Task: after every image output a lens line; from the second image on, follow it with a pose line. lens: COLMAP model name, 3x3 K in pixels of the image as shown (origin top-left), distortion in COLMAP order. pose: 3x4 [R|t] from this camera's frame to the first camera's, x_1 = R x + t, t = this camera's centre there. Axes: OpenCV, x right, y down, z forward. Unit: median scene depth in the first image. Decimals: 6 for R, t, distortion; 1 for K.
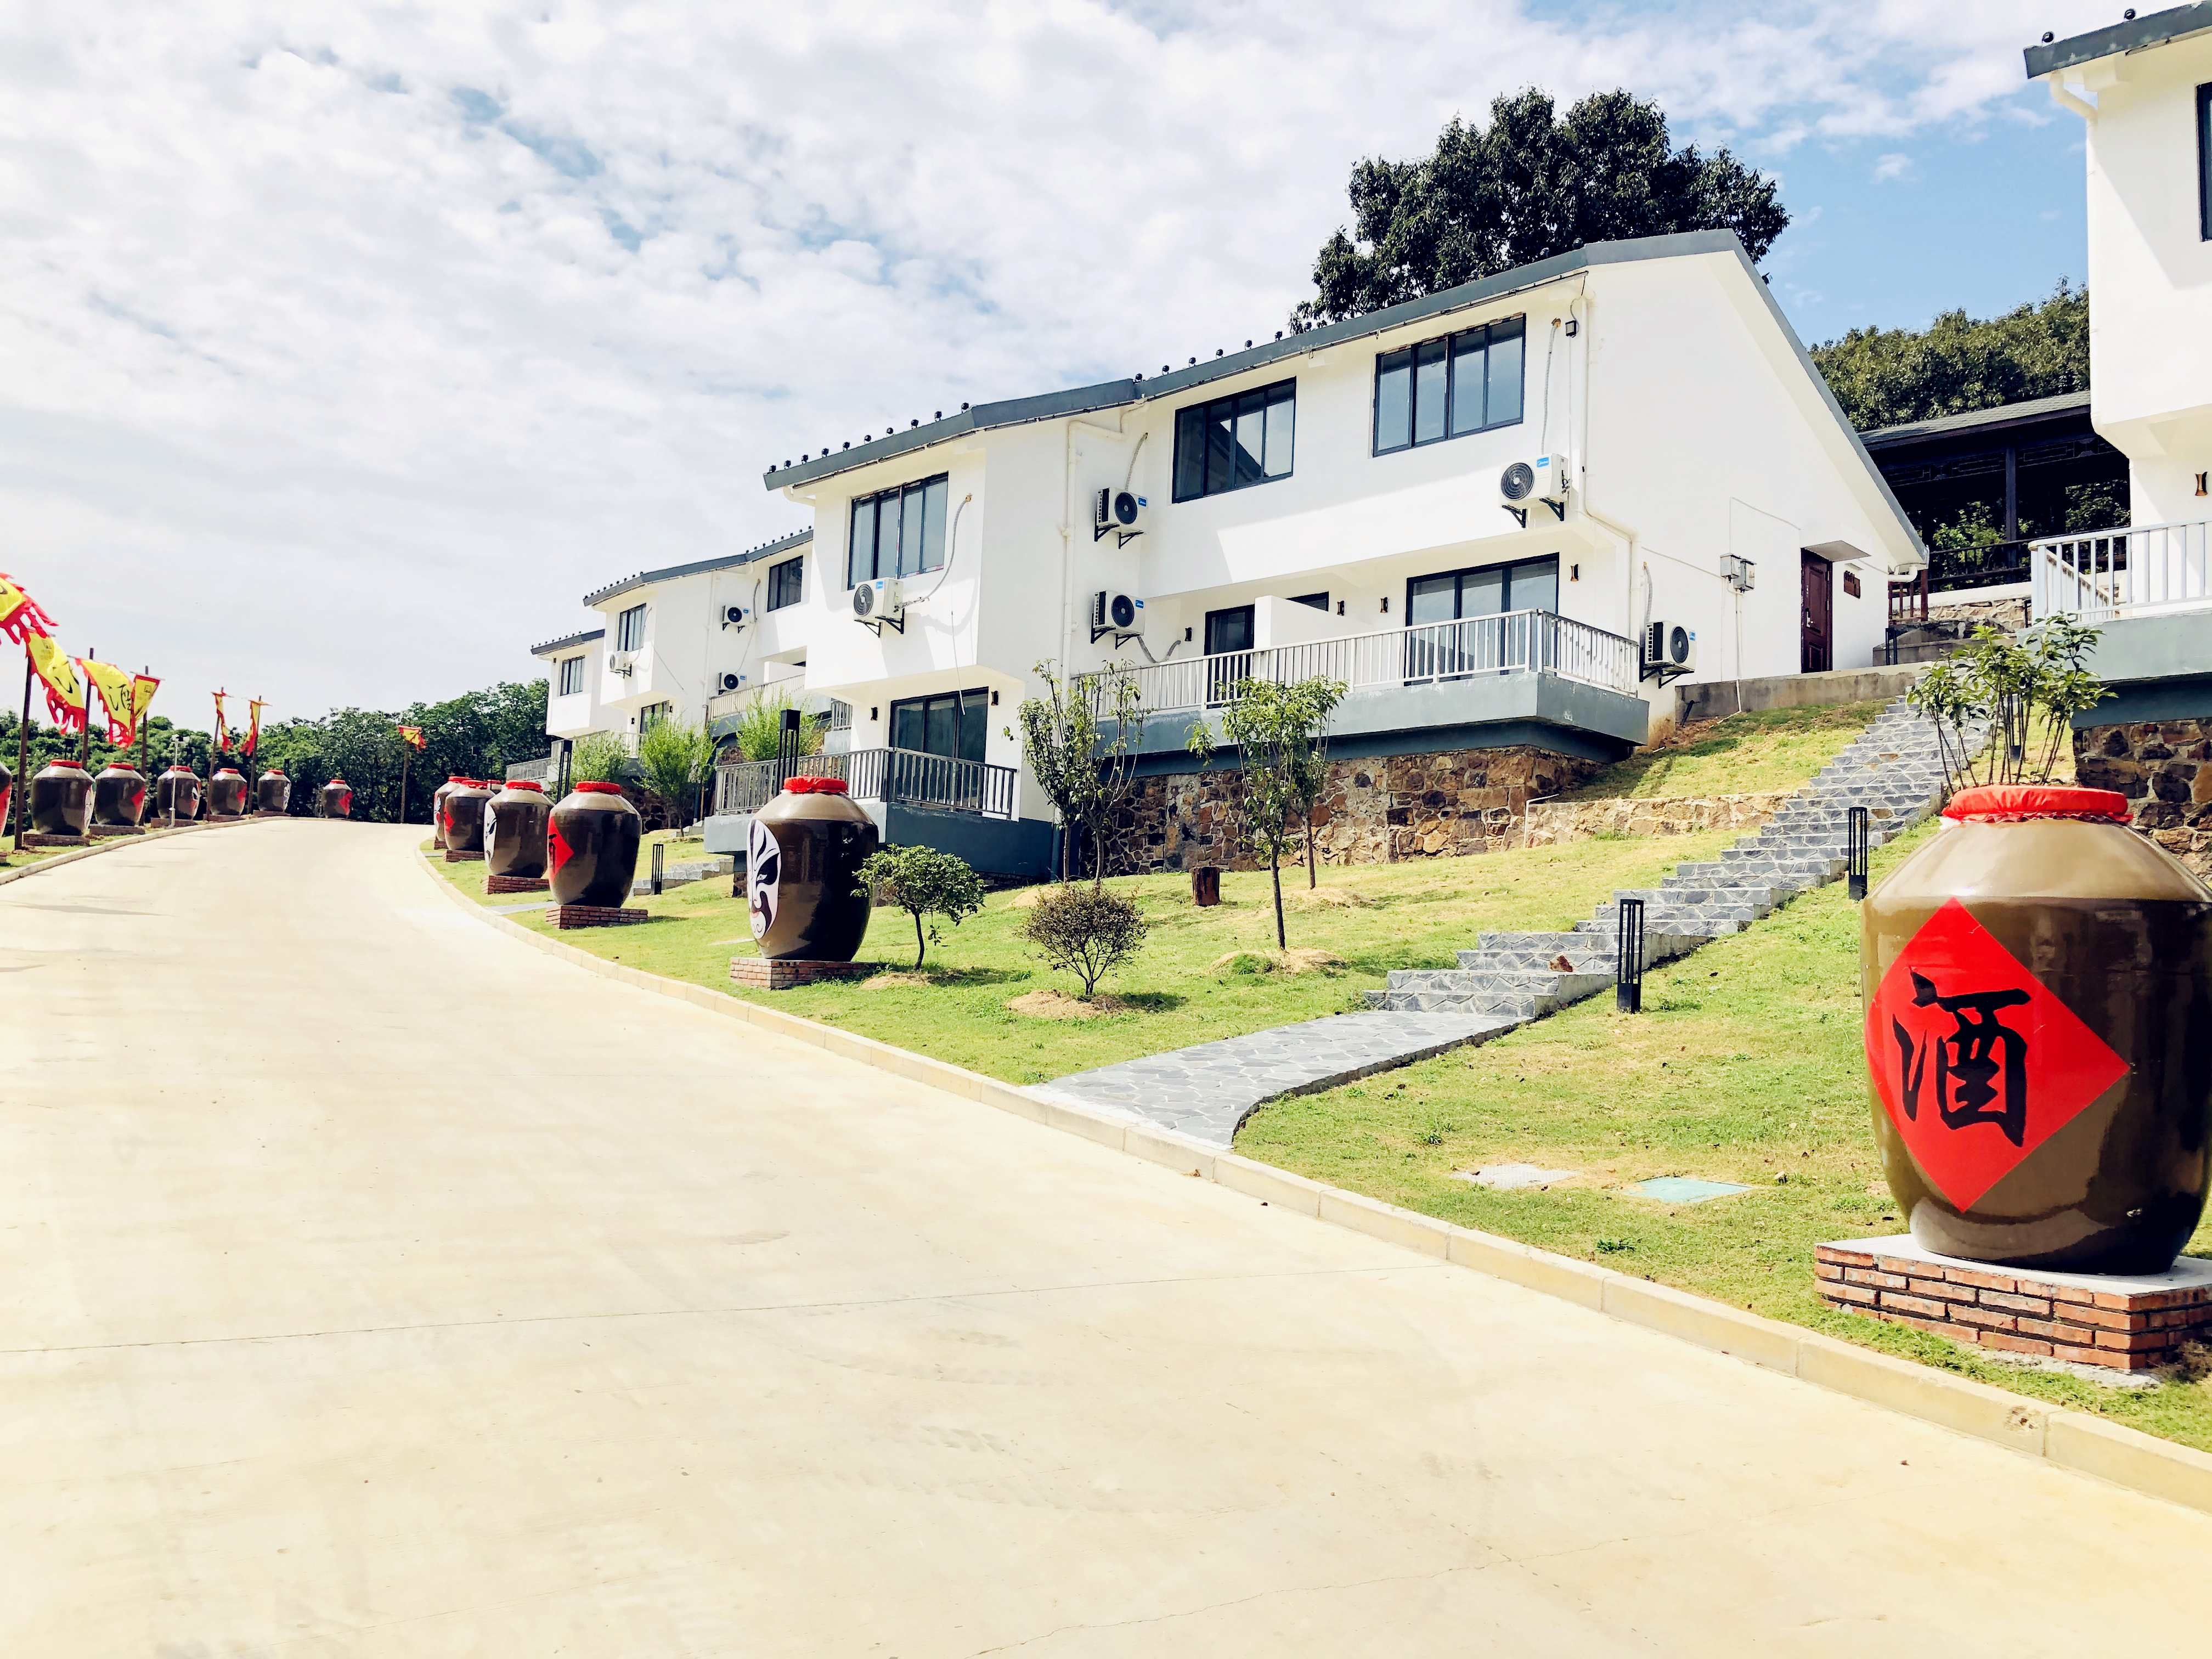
lens RADIAL K [[1800.0, 0, 1105.8], [0, 1800.0, 783.2], [0, 0, 1]] dist [0.011337, -0.003672]
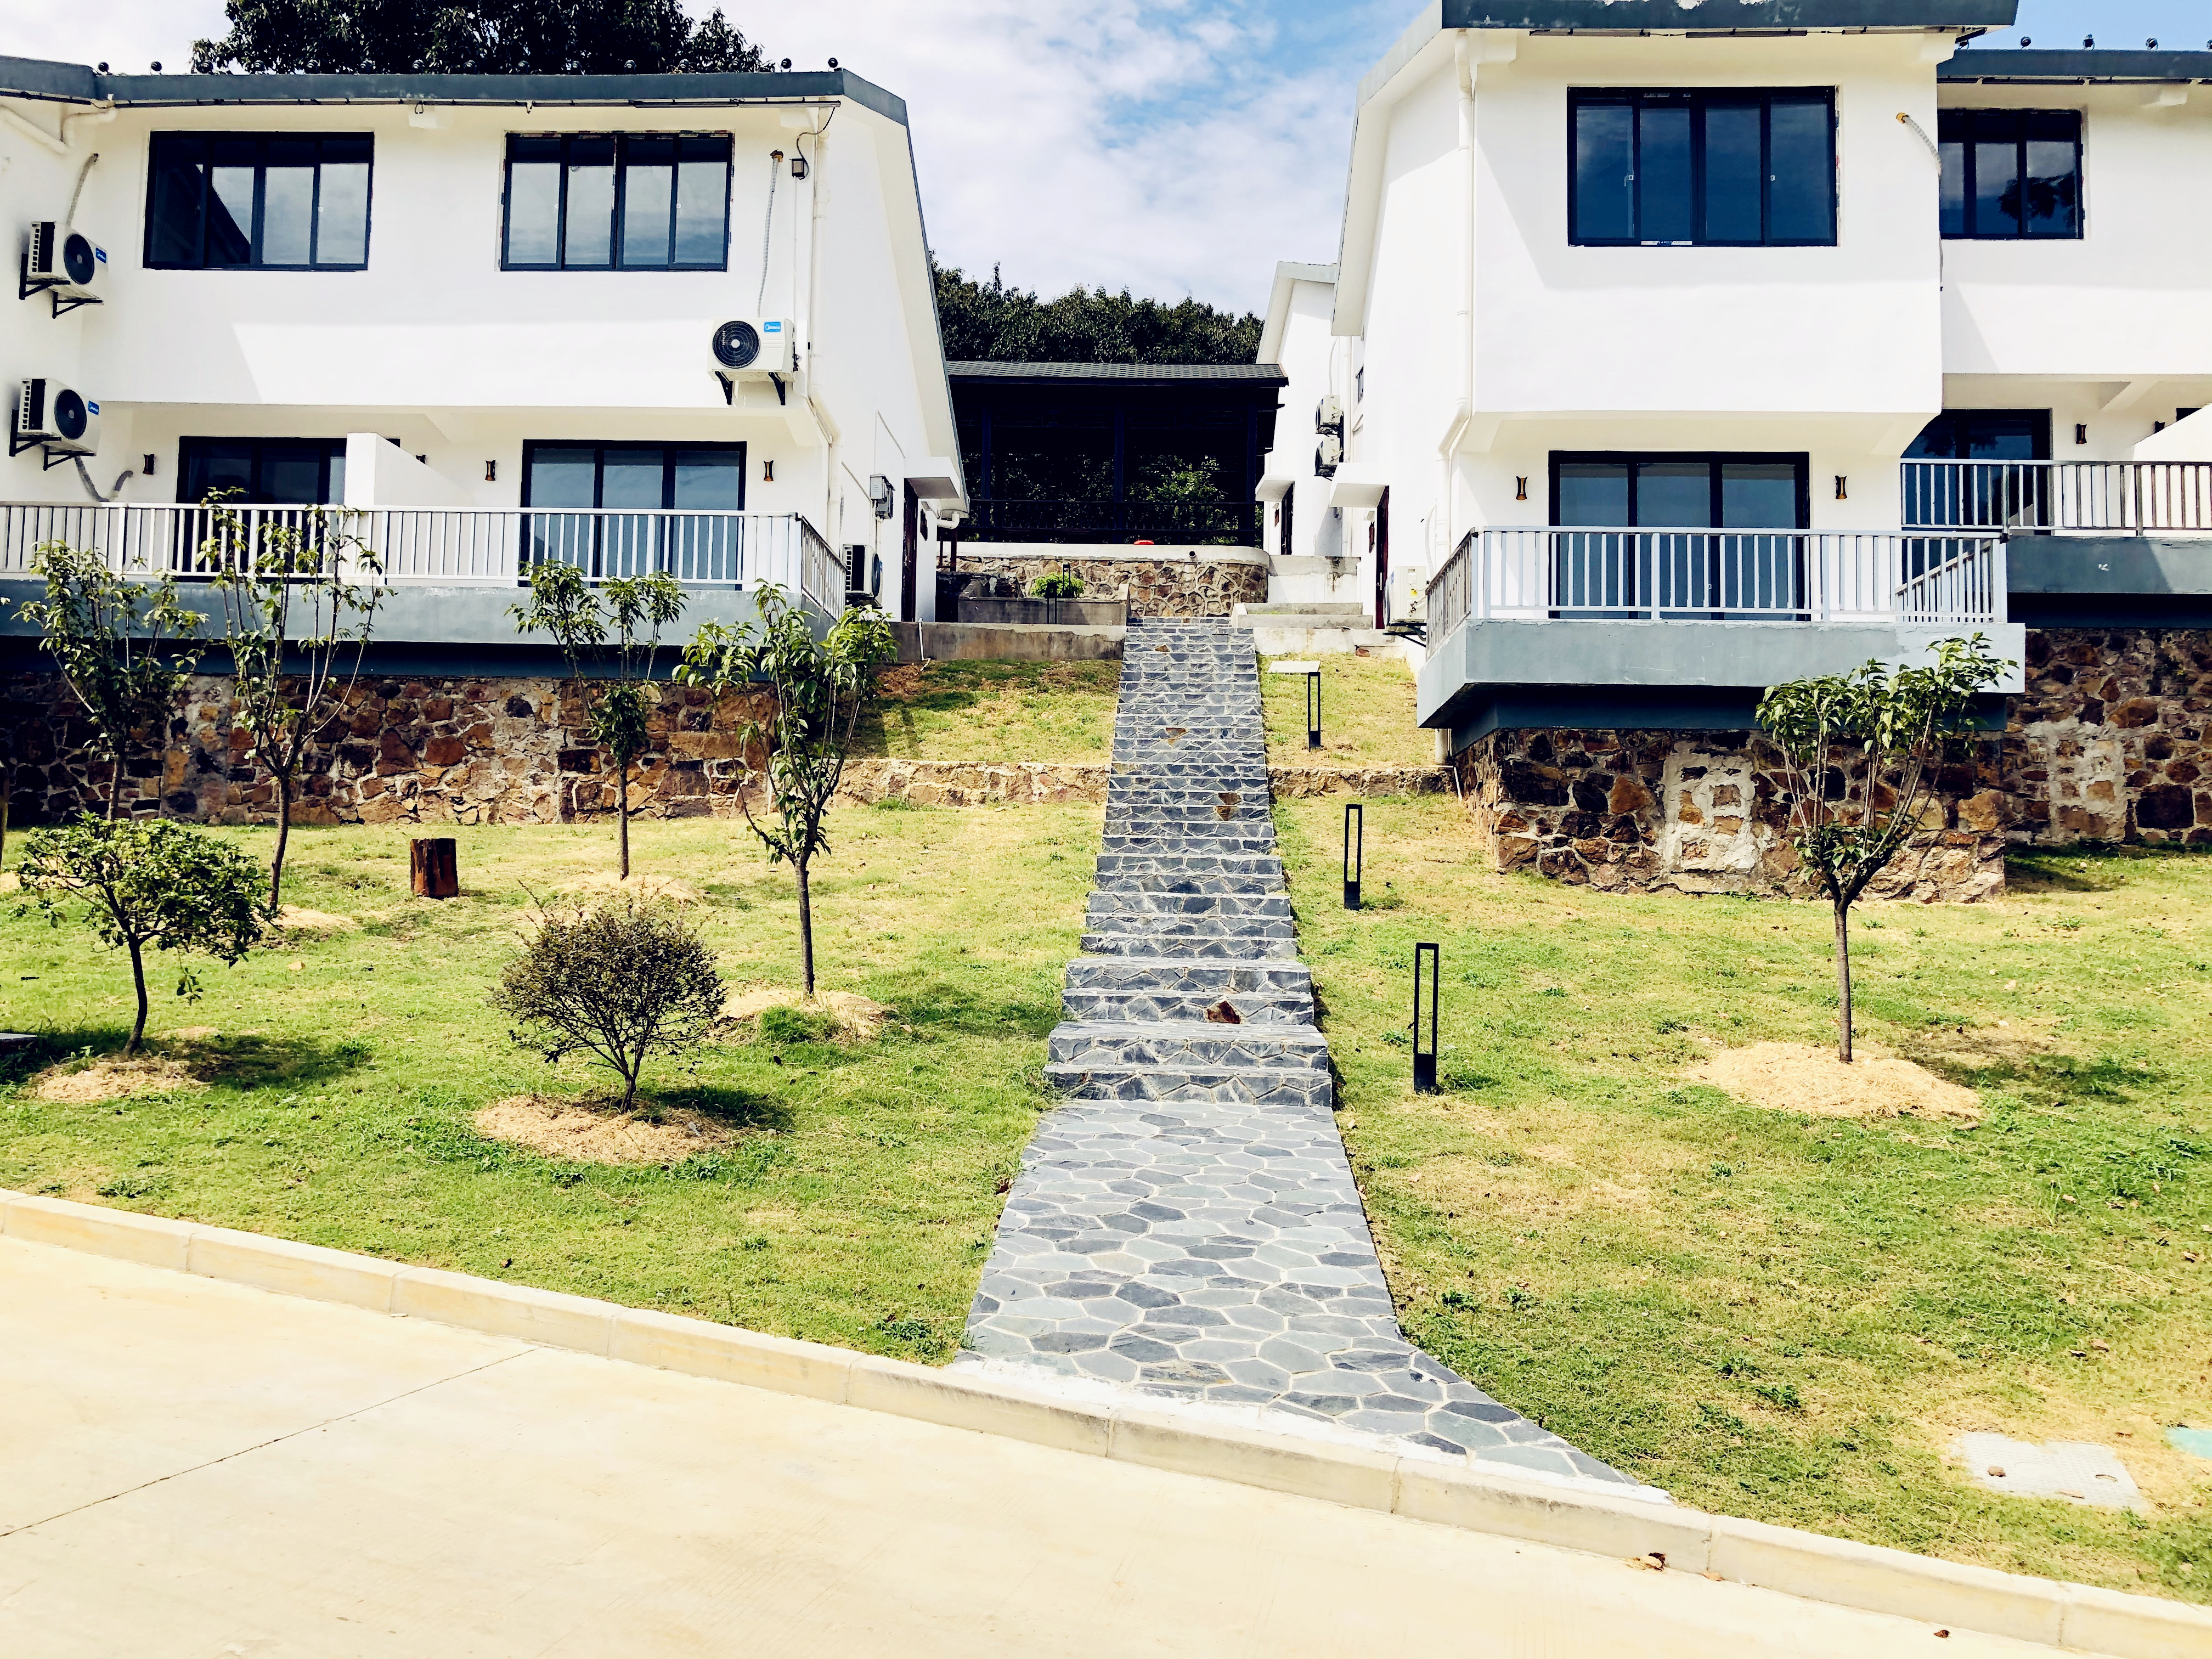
lens RADIAL K [[1800.0, 0, 1105.8], [0, 1800.0, 783.2], [0, 0, 1]] dist [0.011337, -0.003672]
pose [[0.739279, 0.040154, 0.672201, -0.174470], [-0.073631, 0.997055, 0.021420, -0.004312], [-0.669361, -0.065331, 0.740059, 0.292513]]
